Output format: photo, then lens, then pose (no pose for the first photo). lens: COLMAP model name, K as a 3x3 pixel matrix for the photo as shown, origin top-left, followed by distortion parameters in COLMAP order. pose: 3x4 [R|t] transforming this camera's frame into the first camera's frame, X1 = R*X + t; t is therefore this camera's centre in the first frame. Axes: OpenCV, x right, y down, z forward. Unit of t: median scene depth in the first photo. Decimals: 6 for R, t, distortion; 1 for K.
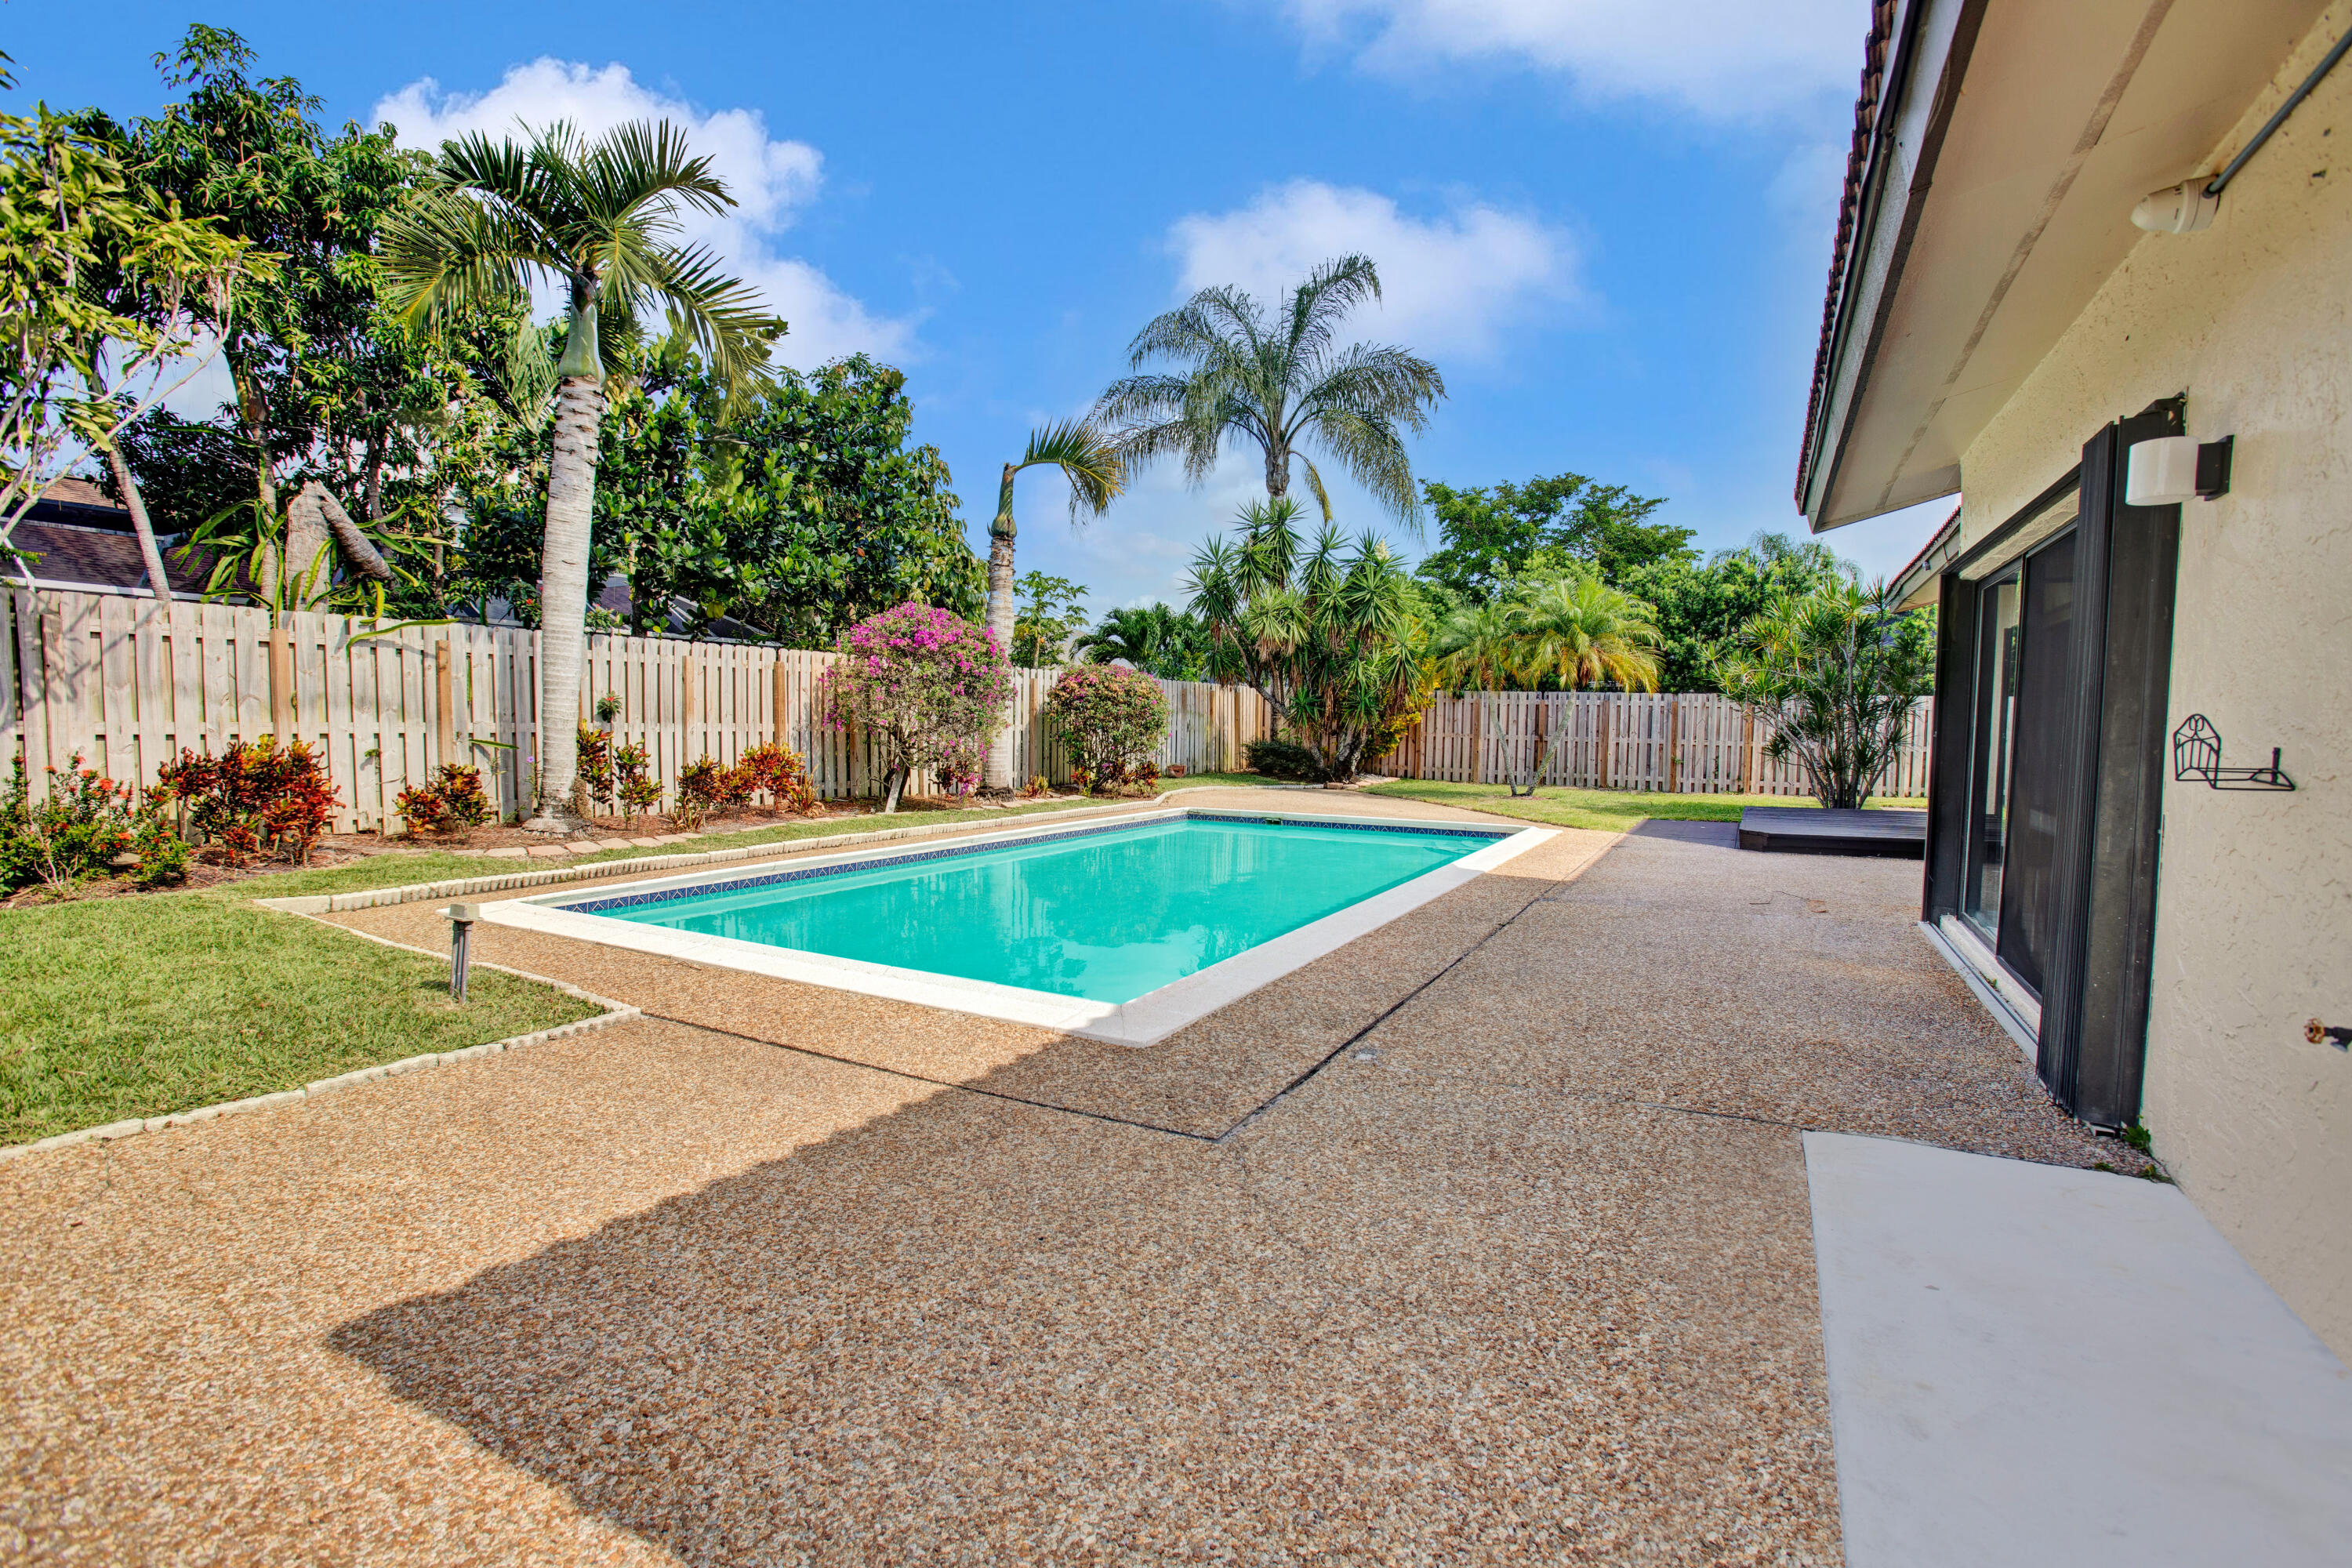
lens RADIAL K [[1096.7, 0, 1161.1], [0, 1096.7, 787.5], [0, 0, 1]] dist [-0.082239, 0.033977]
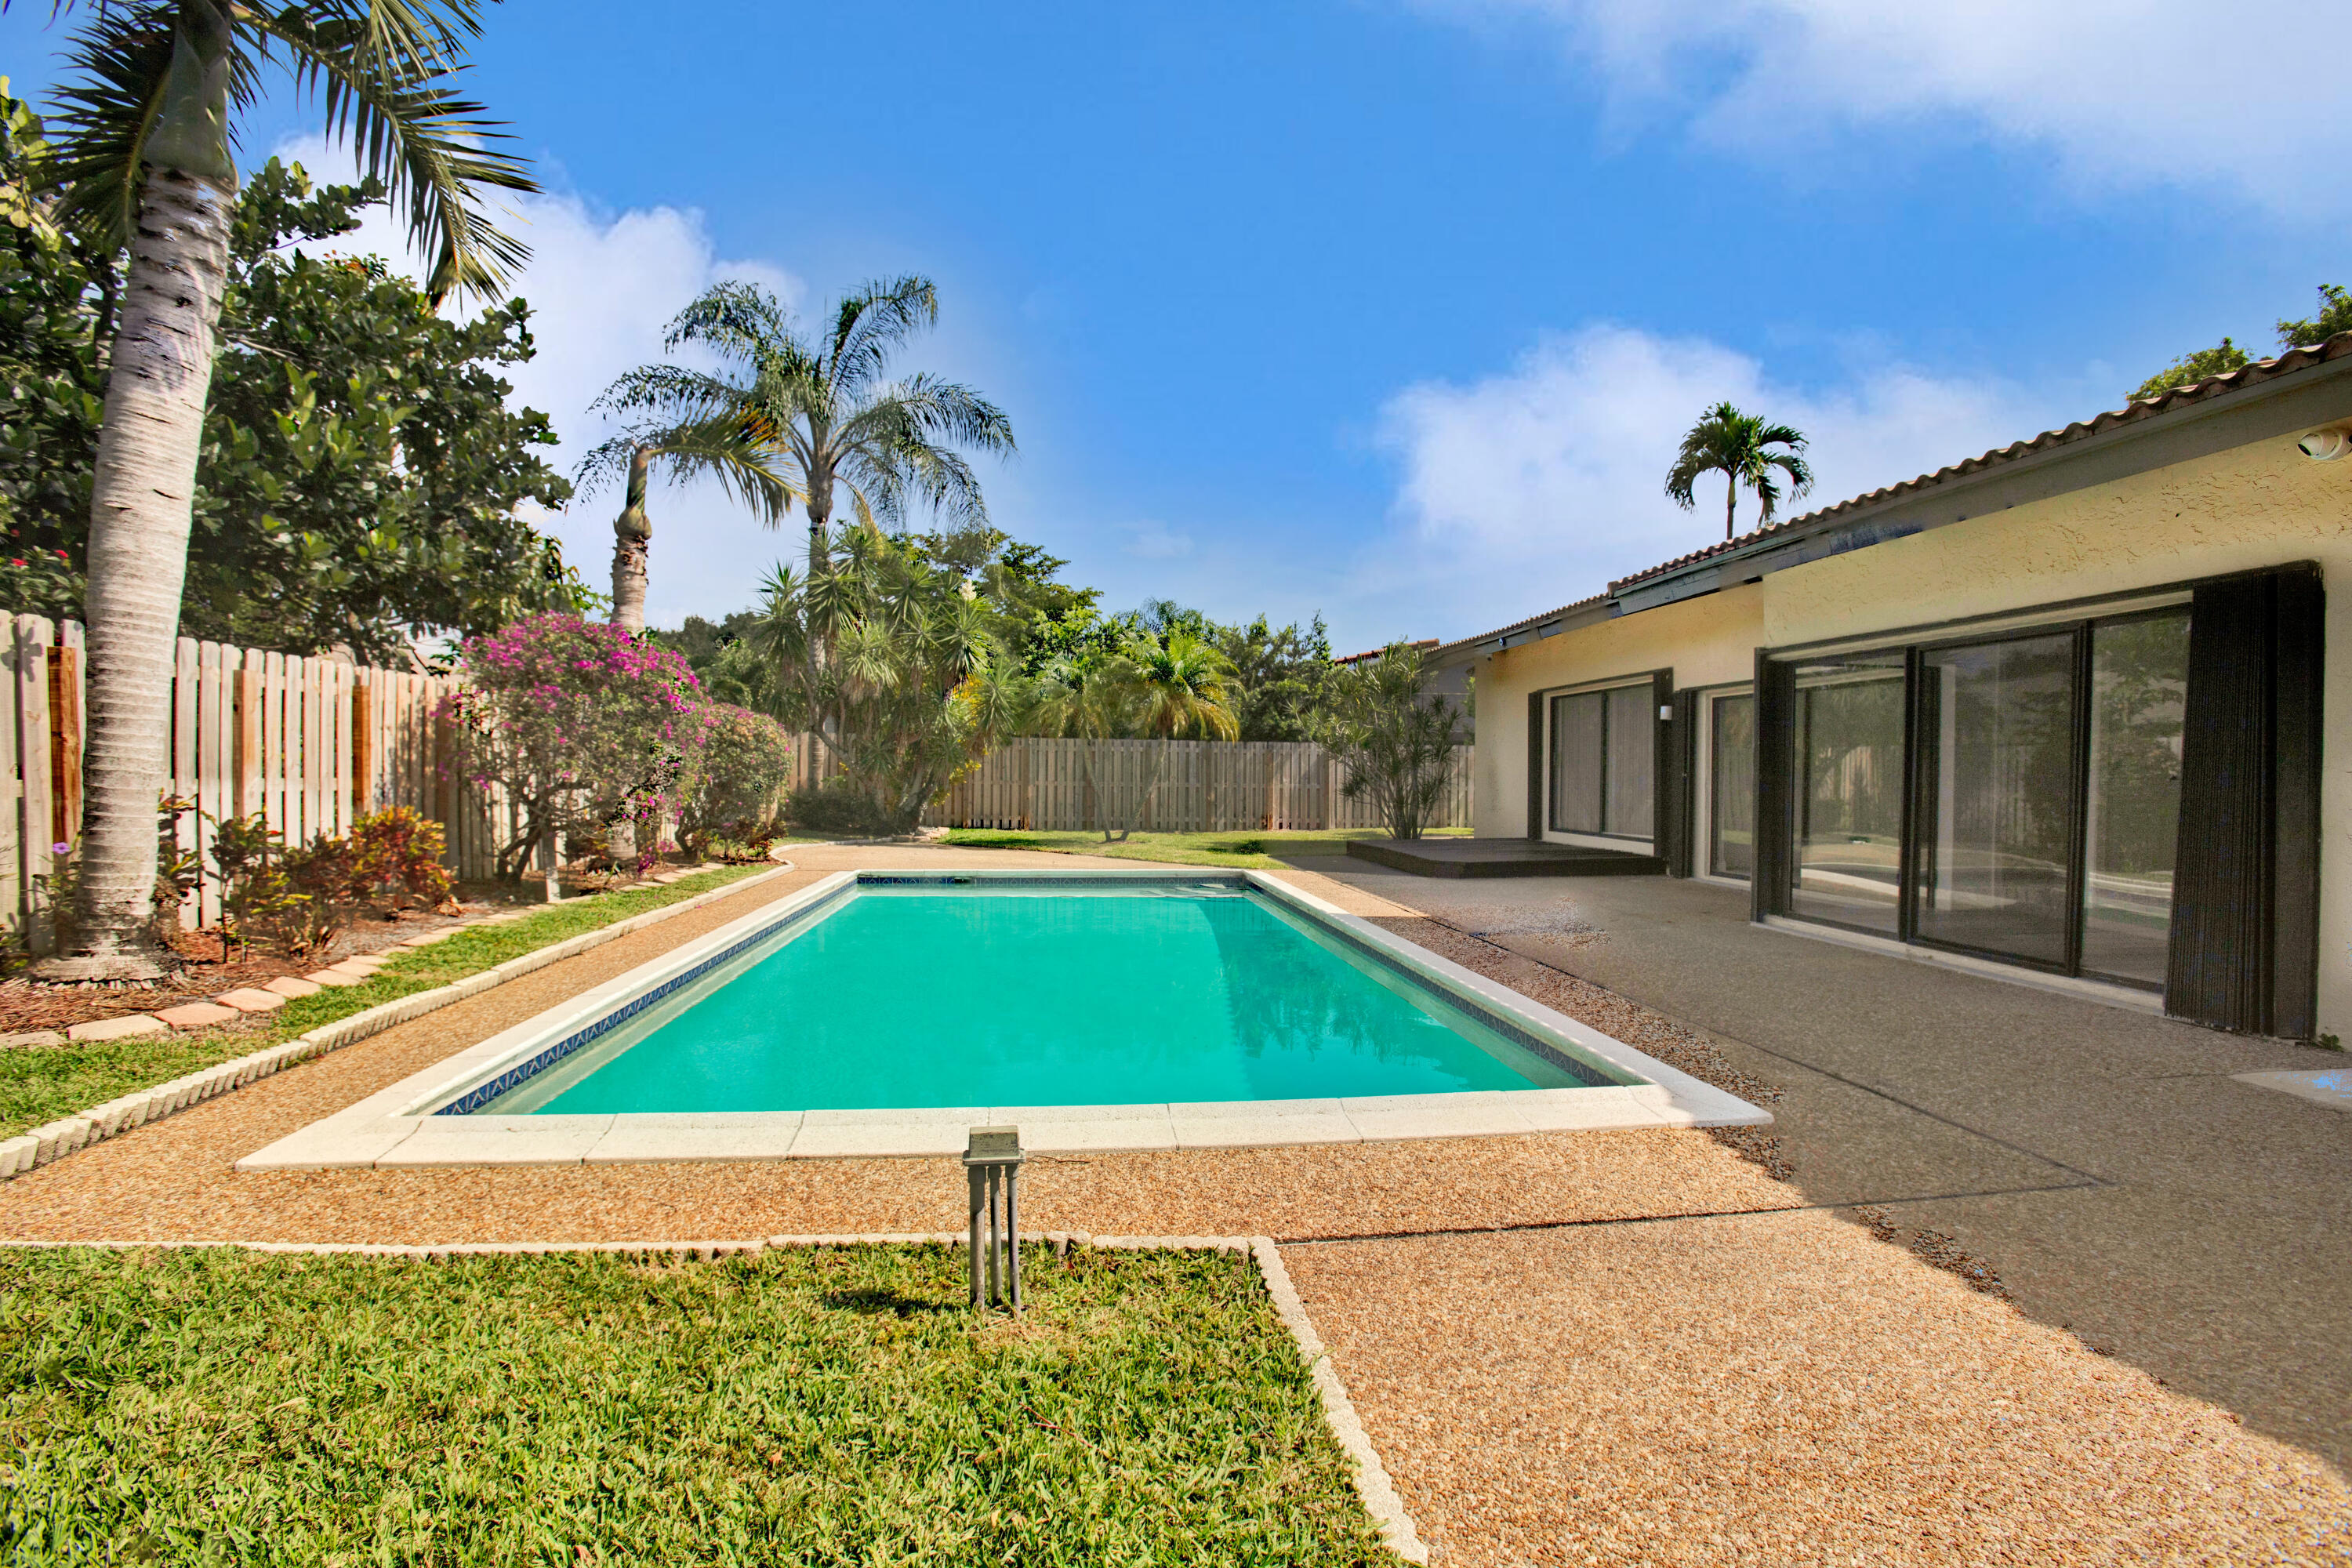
lens RADIAL K [[1096.7, 0, 1161.1], [0, 1096.7, 787.5], [0, 0, 1]] dist [-0.082239, 0.033977]
pose [[0.811117, -0.015406, 0.584681, -0.344574], [0.039909, 0.998781, -0.029048, -0.015356], [-0.583520, 0.046895, 0.810743, 0.195494]]
